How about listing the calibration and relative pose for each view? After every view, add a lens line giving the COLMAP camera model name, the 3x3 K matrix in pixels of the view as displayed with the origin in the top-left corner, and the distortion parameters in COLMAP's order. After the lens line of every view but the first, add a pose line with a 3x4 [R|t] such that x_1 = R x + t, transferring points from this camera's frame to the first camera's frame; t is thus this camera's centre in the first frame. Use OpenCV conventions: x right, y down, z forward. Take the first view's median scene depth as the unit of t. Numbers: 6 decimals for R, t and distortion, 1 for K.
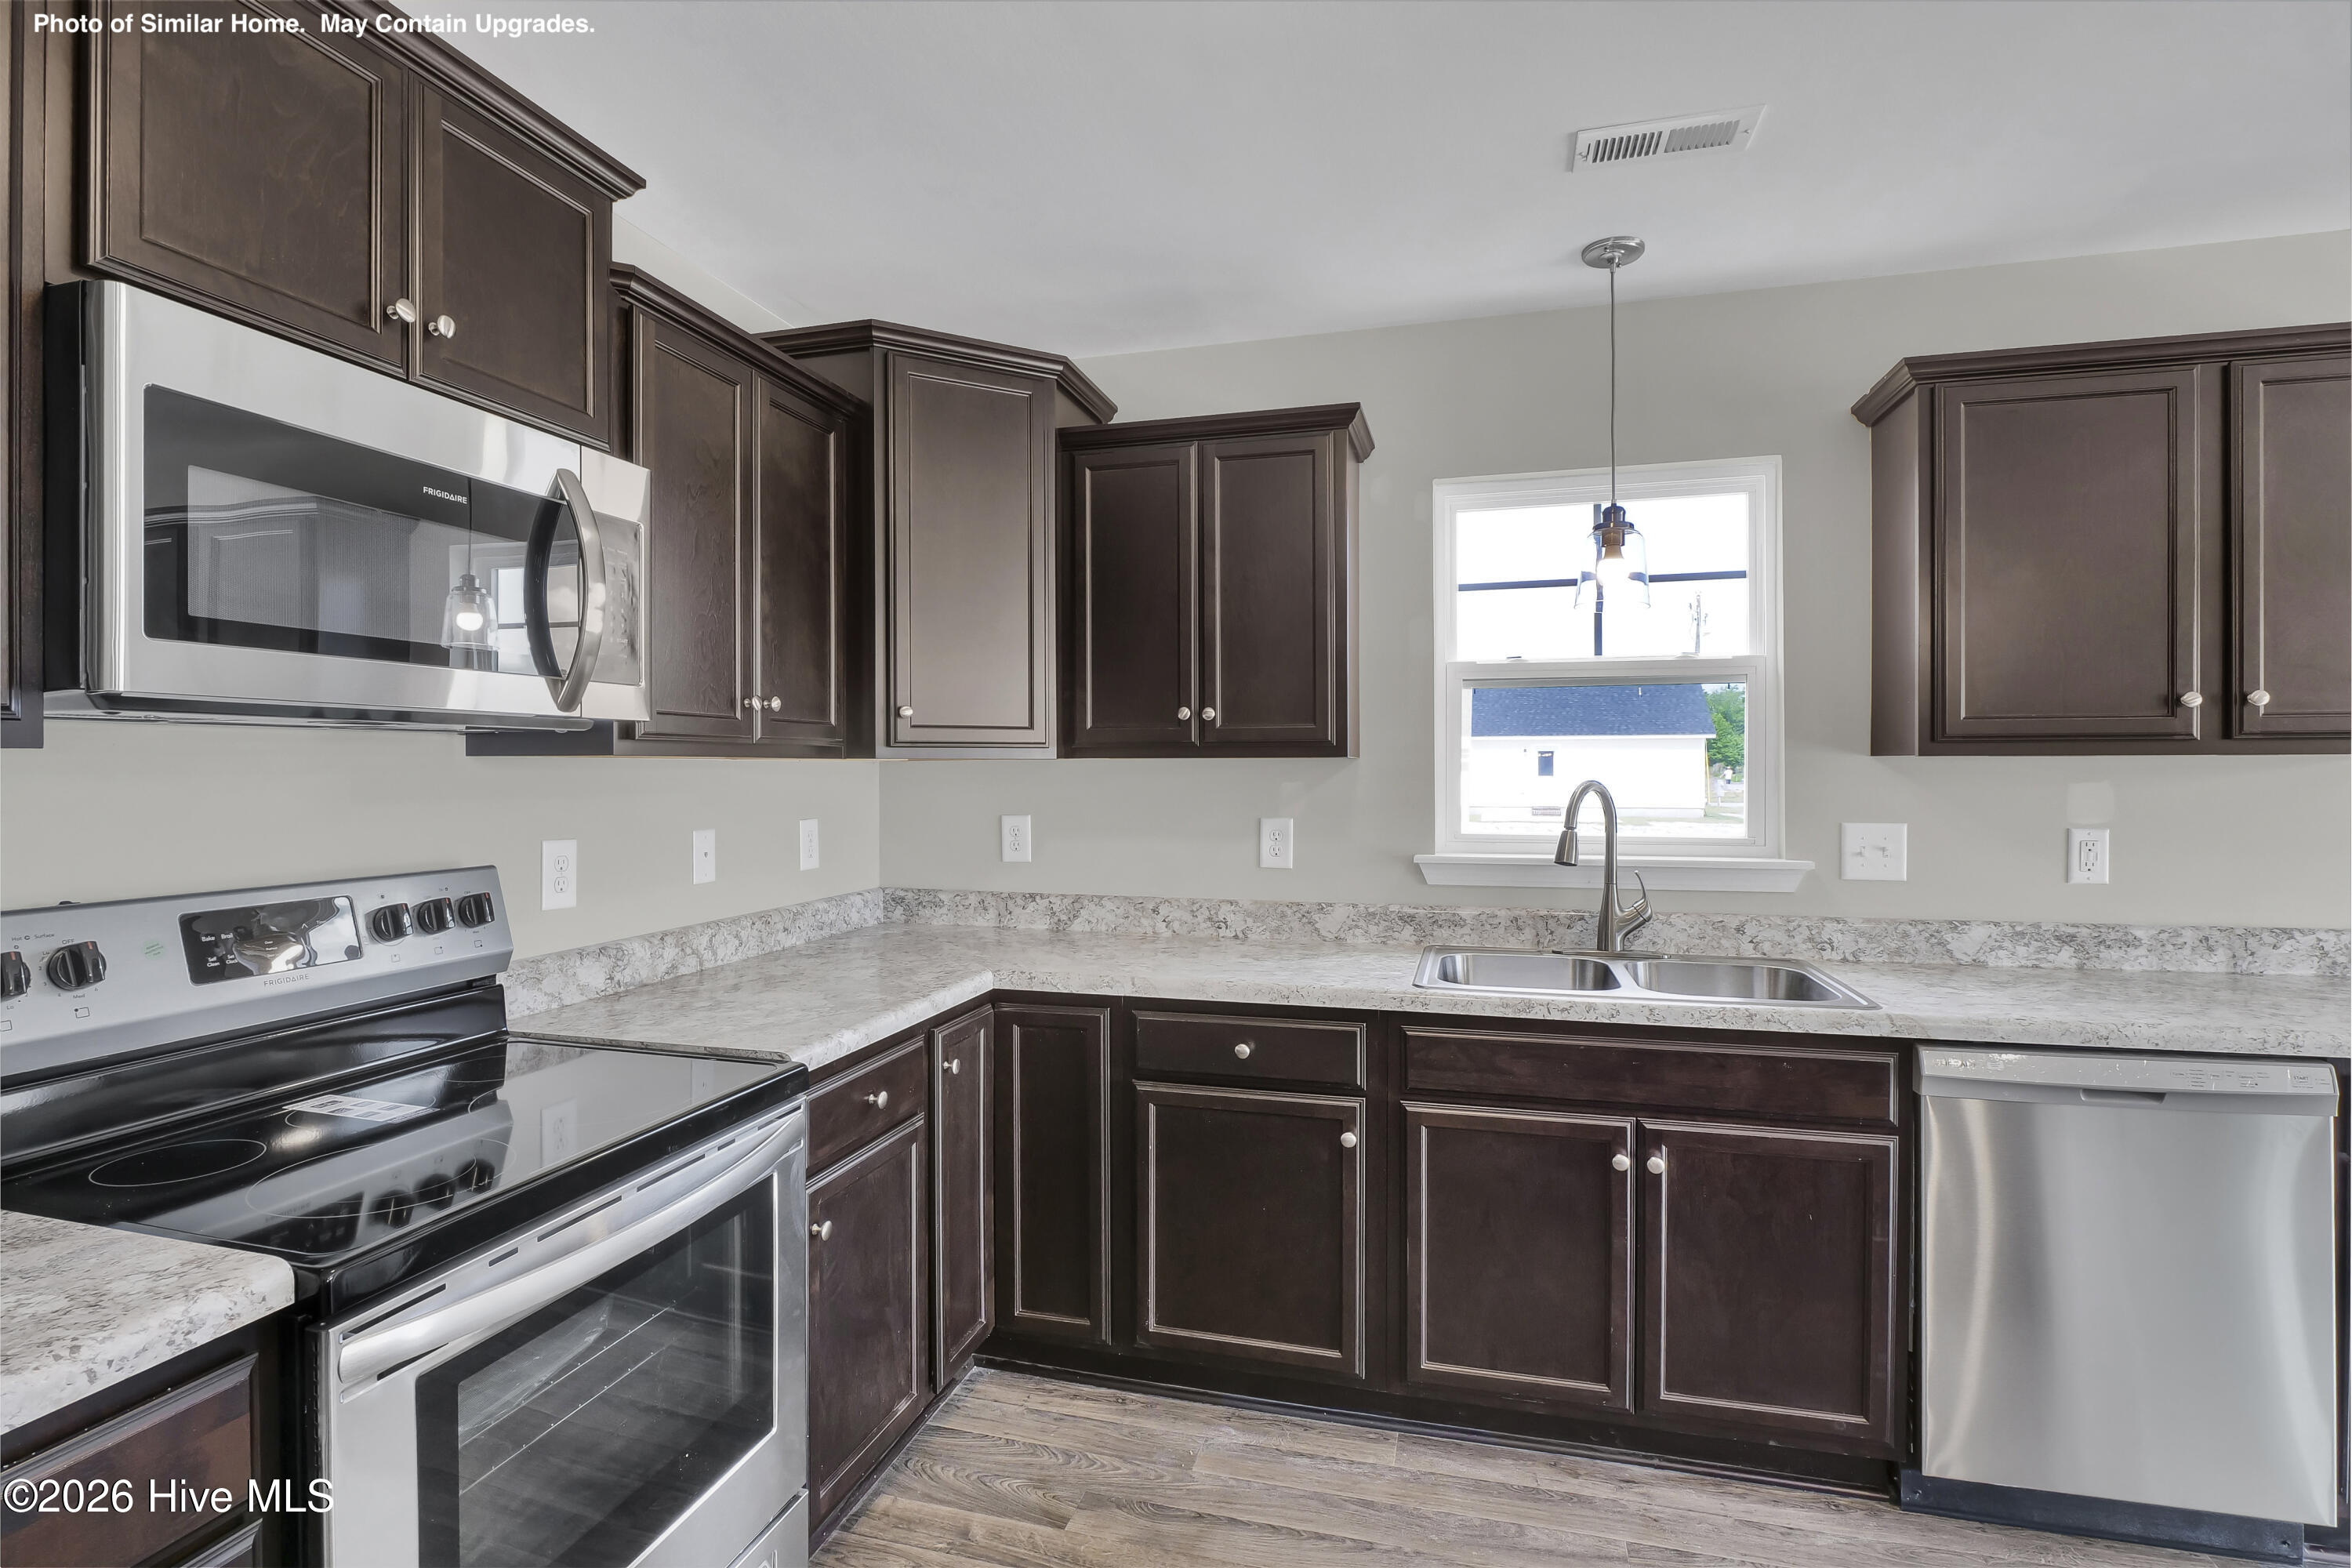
lens RADIAL K [[1141.7, 0, 1180.2], [0, 1141.7, 778.9], [0, 0, 1]] dist [0.000177, -0.000750]
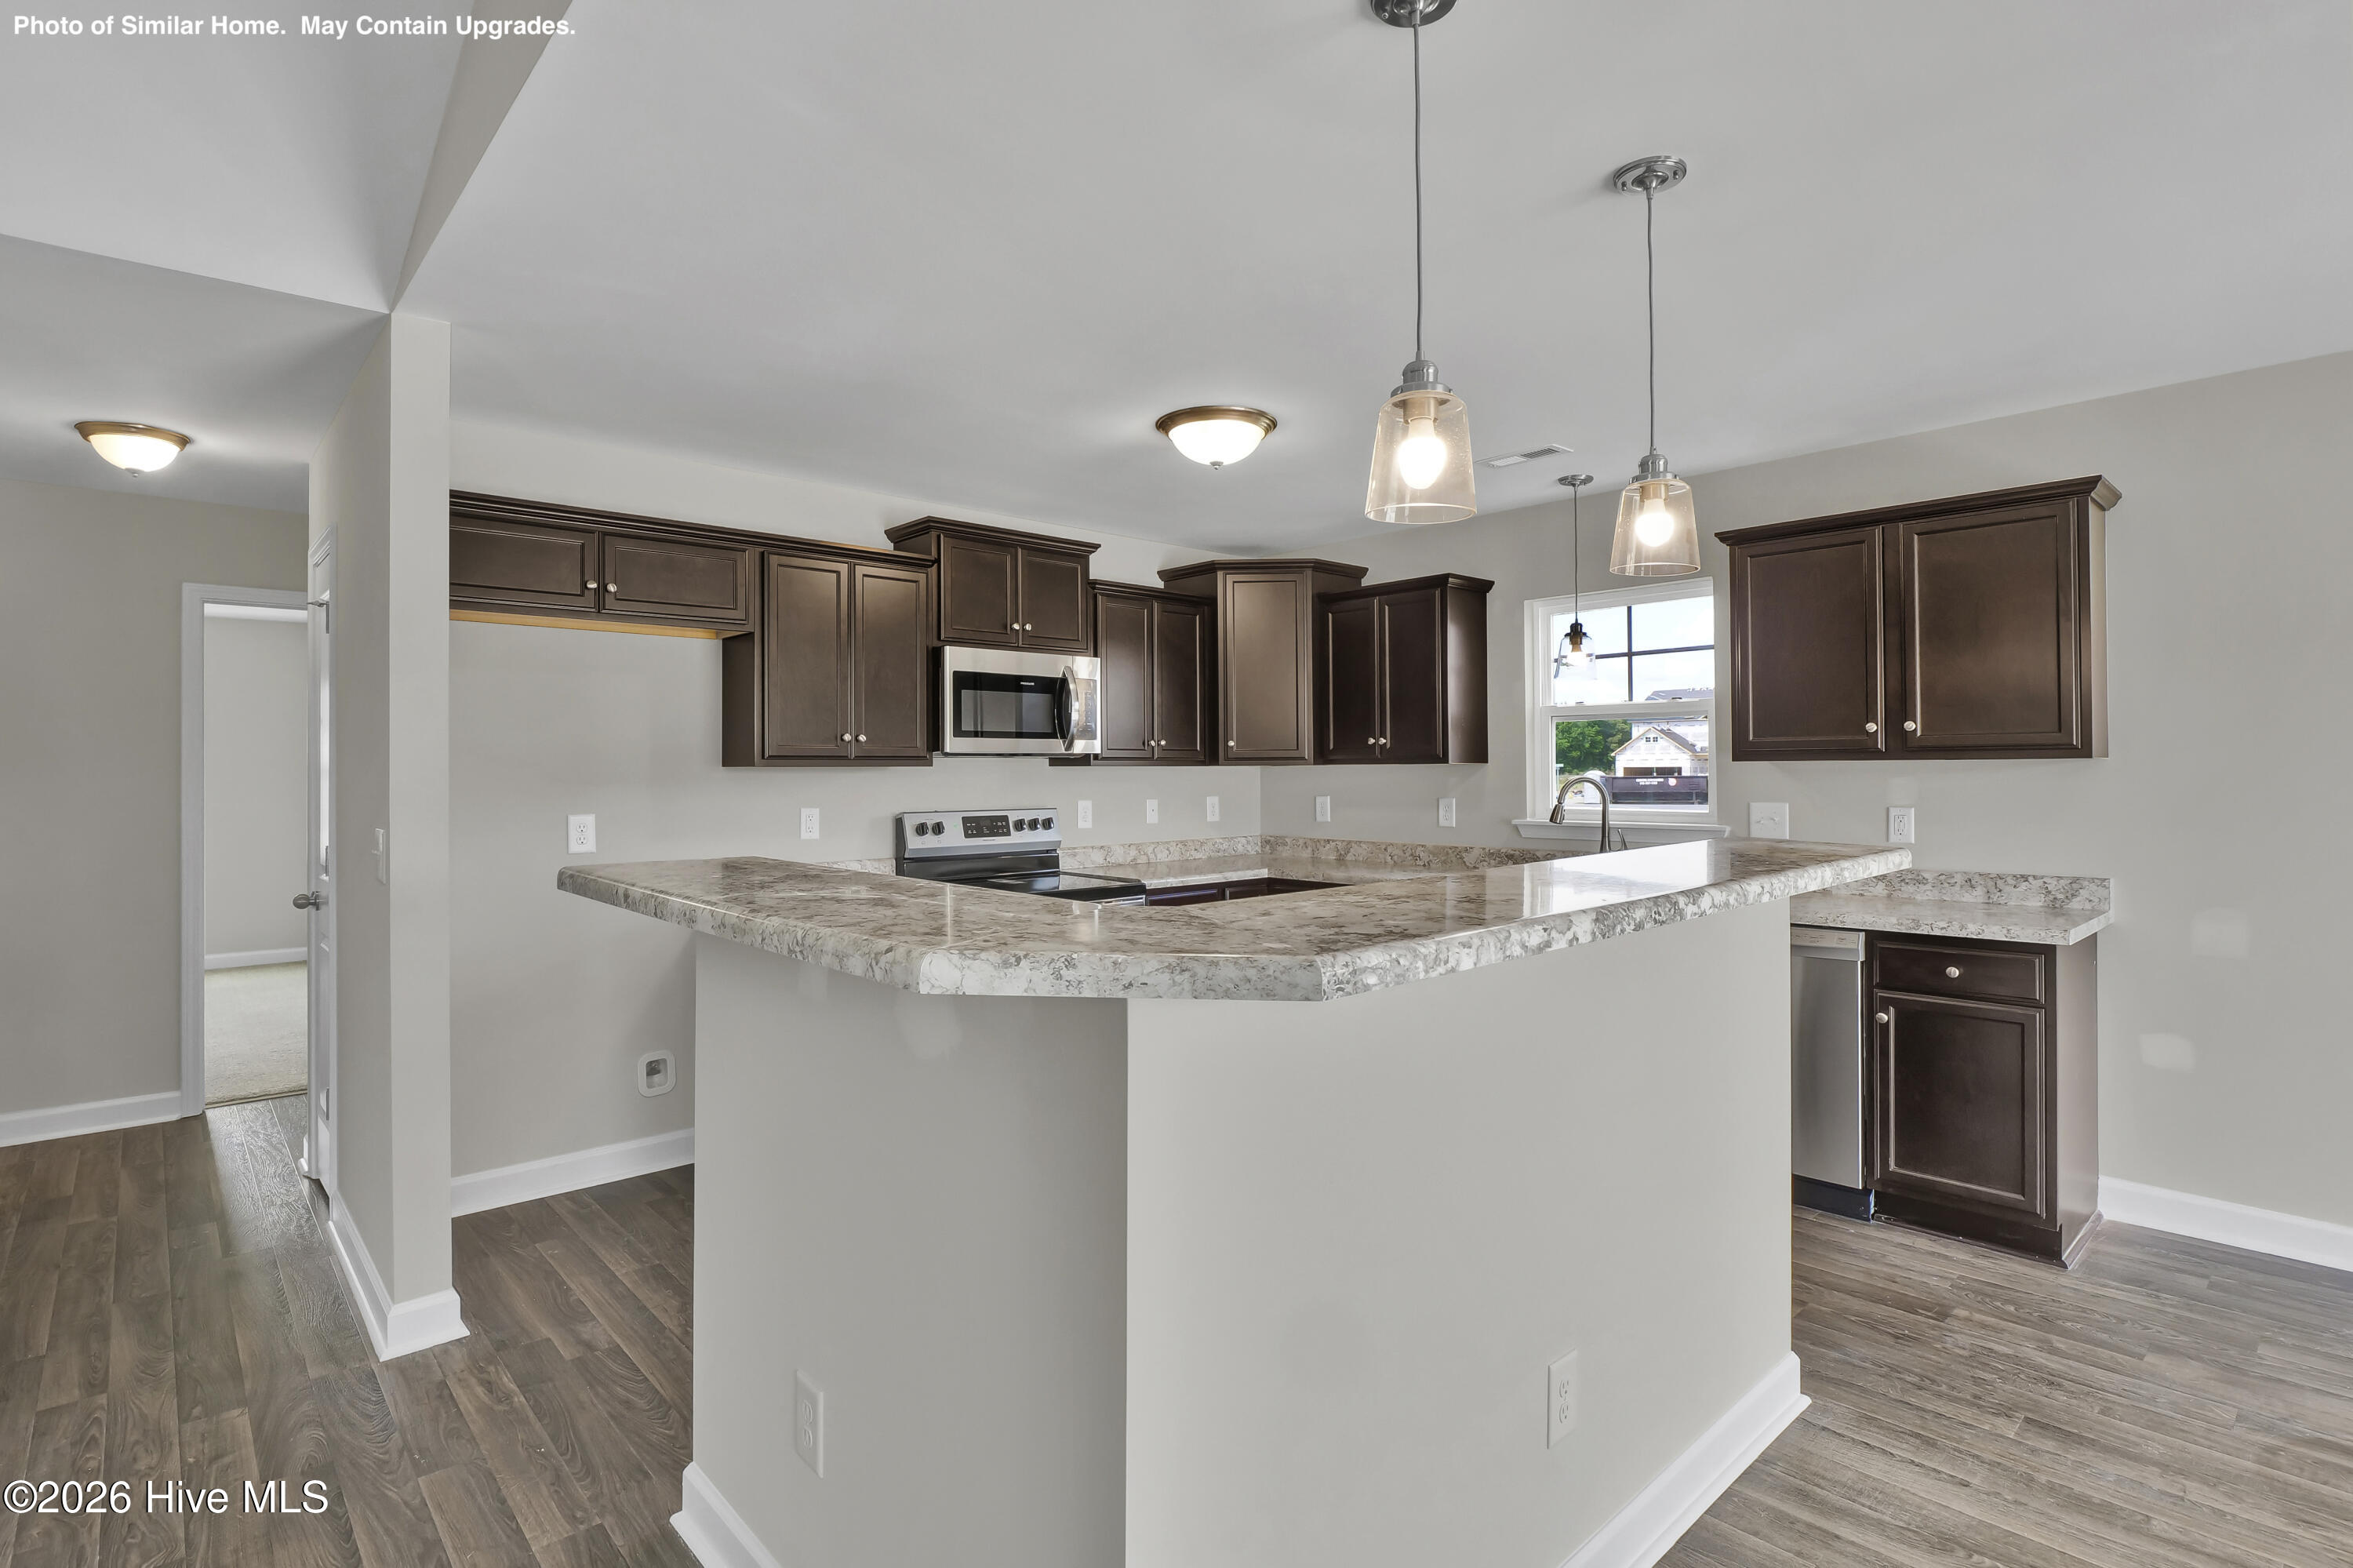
lens RADIAL K [[1142.2, 0, 1209.9], [0, 1142.2, 780.5], [0, 0, 1]] dist [0.000177, -0.000750]
pose [[0.862676, 0.002671, -0.505750, 0.793046], [-0.001533, 0.999995, 0.002666, 0.003943], [0.505755, -0.001524, 0.862676, -0.835046]]
